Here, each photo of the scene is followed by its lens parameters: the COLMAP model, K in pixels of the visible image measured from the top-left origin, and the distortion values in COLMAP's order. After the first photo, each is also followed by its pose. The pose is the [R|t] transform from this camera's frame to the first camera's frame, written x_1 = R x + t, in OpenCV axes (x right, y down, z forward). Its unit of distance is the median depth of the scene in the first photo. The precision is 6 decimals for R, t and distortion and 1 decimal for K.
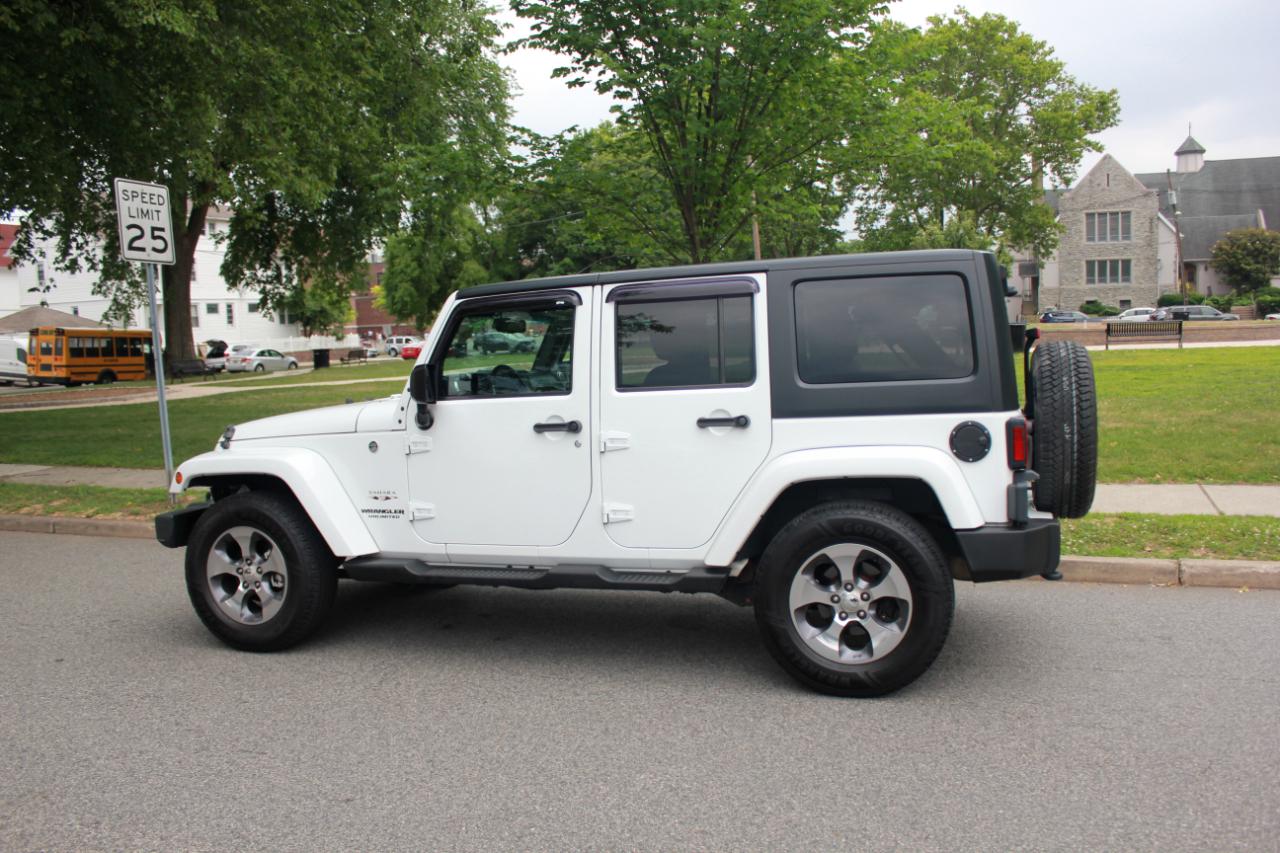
lens RADIAL K [[1070.4, 0, 641.2], [0, 1070.4, 427.7], [0, 0, 1]] dist [-0.163927, 0.146227]
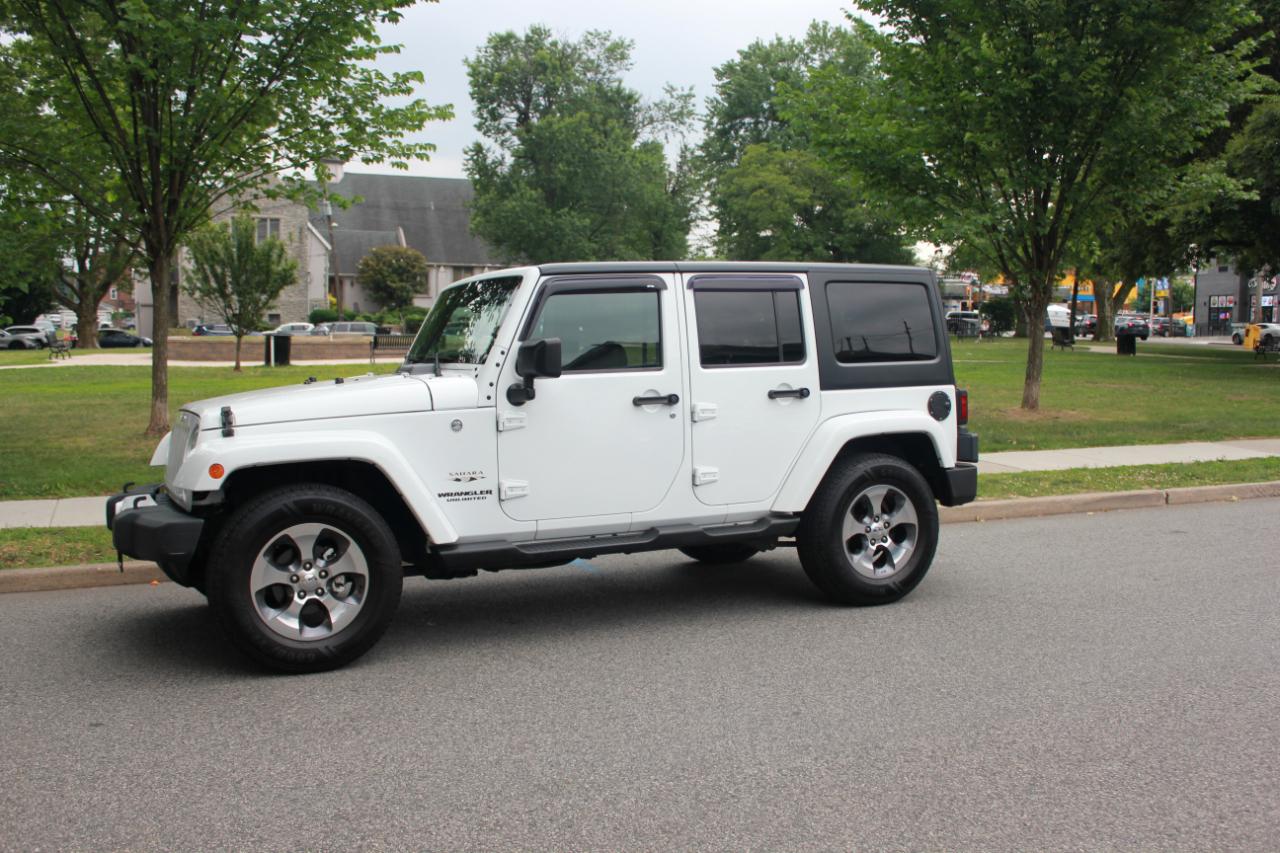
lens RADIAL K [[1222.8, 0, 637.5], [0, 1222.8, 426.9], [0, 0, 1]] dist [-0.142345, 0.150527]
pose [[0.716407, -0.016891, 0.697478, -0.764601], [0.035387, 0.999300, -0.012146, 0.032822], [-0.696785, 0.033383, 0.716503, 0.096217]]
